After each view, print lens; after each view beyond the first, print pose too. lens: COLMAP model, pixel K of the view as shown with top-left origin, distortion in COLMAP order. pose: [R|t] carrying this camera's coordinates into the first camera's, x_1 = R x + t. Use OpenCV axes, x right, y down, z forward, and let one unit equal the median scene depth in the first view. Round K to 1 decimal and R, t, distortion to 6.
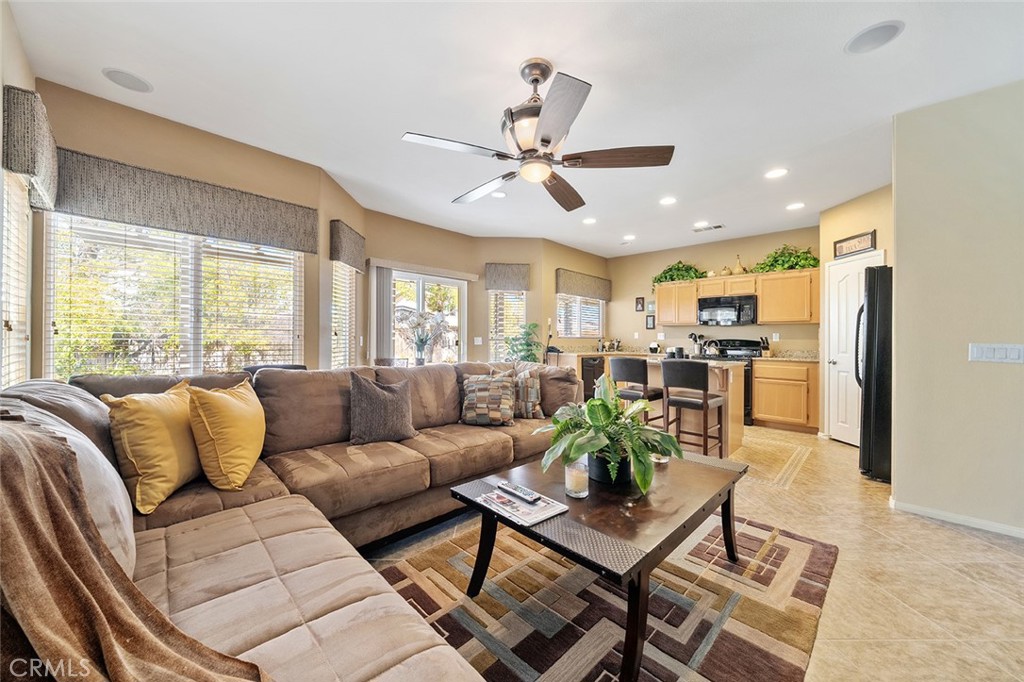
lens RADIAL K [[373.4, 0, 500.4], [0, 373.4, 335.9], [0, 0, 1]] dist [-0.000272, 0.000003]
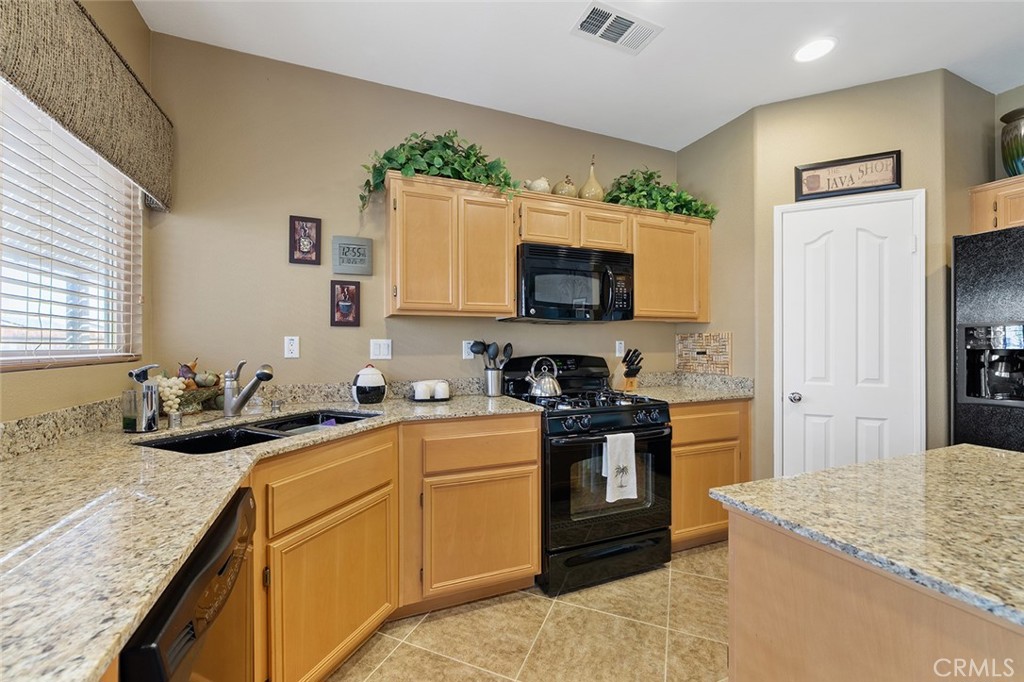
lens RADIAL K [[413.8, 0, 512.0], [0, 413.8, 341.0], [0, 0, 1]] dist [-0.000871, -0.000067]
pose [[0.370197, -0.005194, 0.928939, 0.164452], [-0.000863, 0.999982, 0.005935, -0.009019], [-0.928953, -0.002999, 0.370186, 0.913007]]
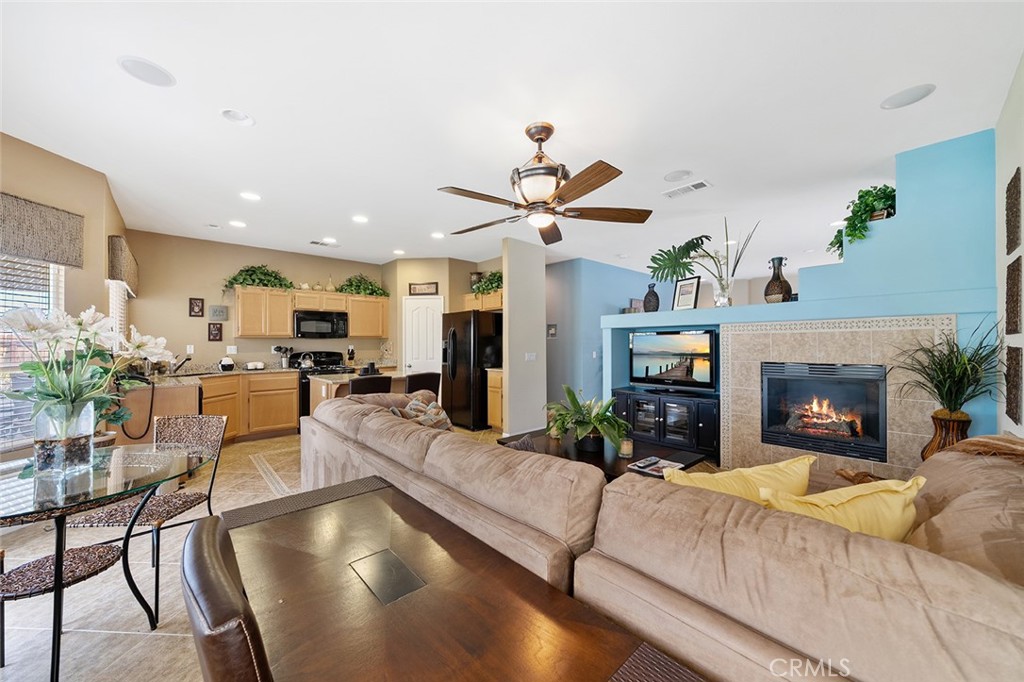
lens RADIAL K [[376.6, 0, 512.0], [0, 376.6, 341.0], [0, 0, 1]] dist [-0.000071, 0.000014]
pose [[0.039207, -0.007286, 0.999205, -0.441368], [-0.001549, 0.999972, 0.007352, -0.029927], [-0.999230, -0.001836, 0.039194, 0.428959]]
